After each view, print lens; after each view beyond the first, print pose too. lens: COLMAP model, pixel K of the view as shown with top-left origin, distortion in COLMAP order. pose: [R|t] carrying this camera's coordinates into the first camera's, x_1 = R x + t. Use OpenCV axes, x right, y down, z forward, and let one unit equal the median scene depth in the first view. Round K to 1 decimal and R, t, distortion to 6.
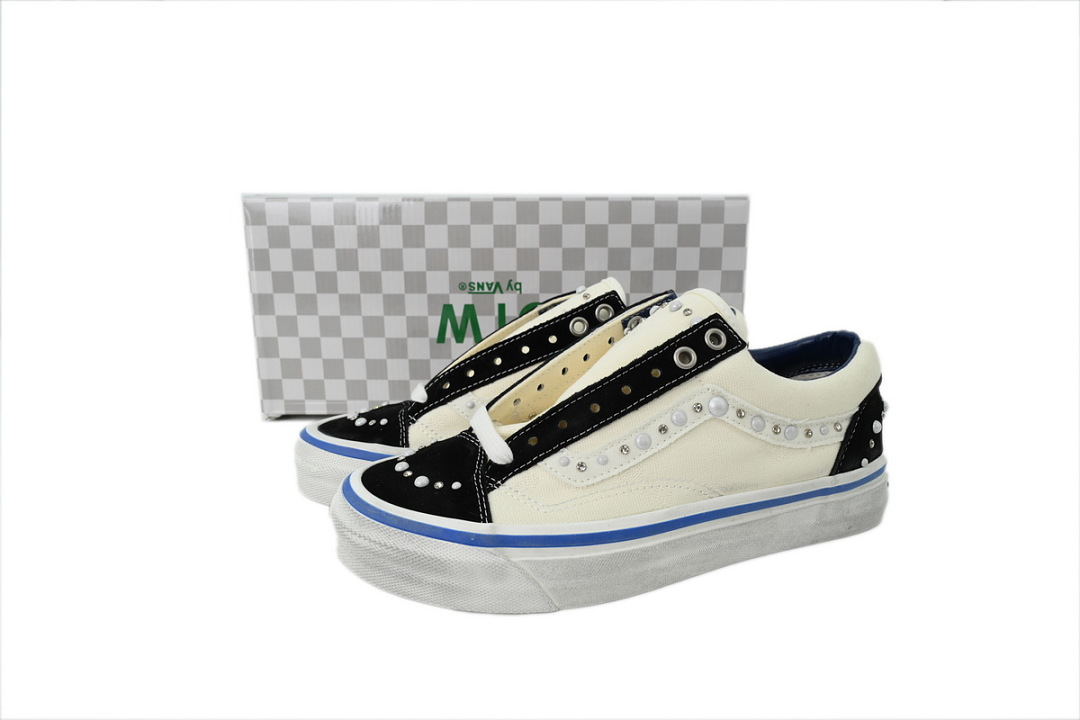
lens RADIAL K [[751.7, 0, 540.0], [0, 751.7, 360.0], [0, 0, 1]] dist [0.115368, 0.000025]
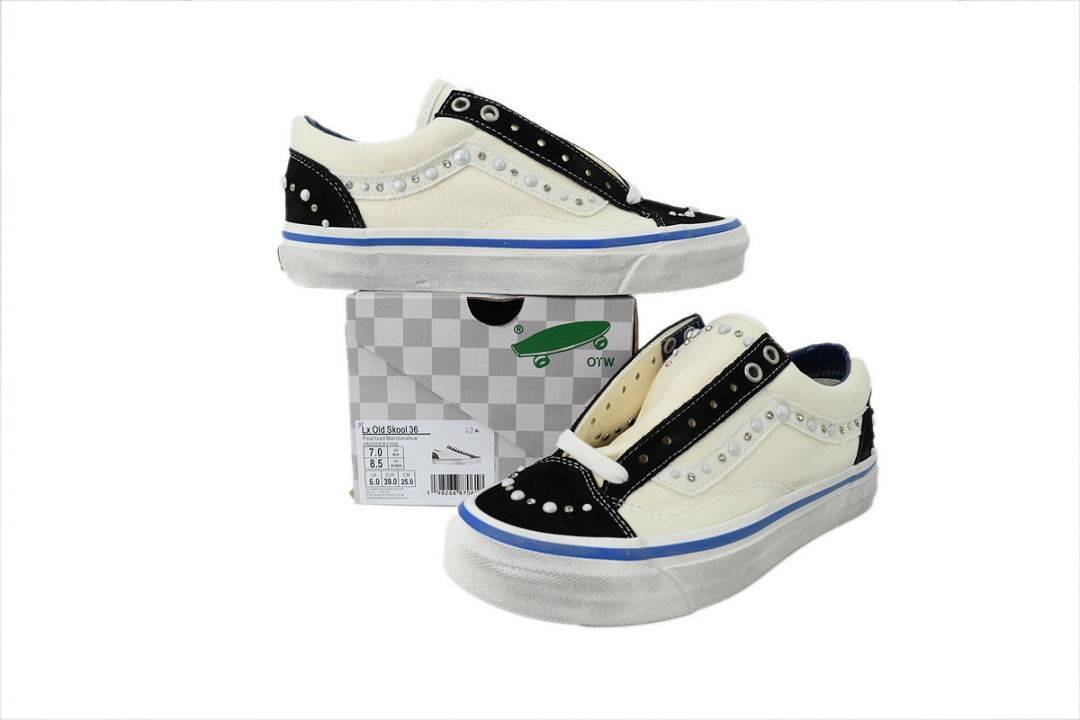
lens RADIAL K [[751.7, 0, 540.0], [0, 751.7, 360.0], [0, 0, 1]] dist [0.115368, 0.000025]
pose [[0.948671, -0.059460, 0.310626, -0.476736], [0.072500, 0.996899, -0.030594, -0.010178], [-0.307844, 0.051544, 0.950040, 0.014132]]
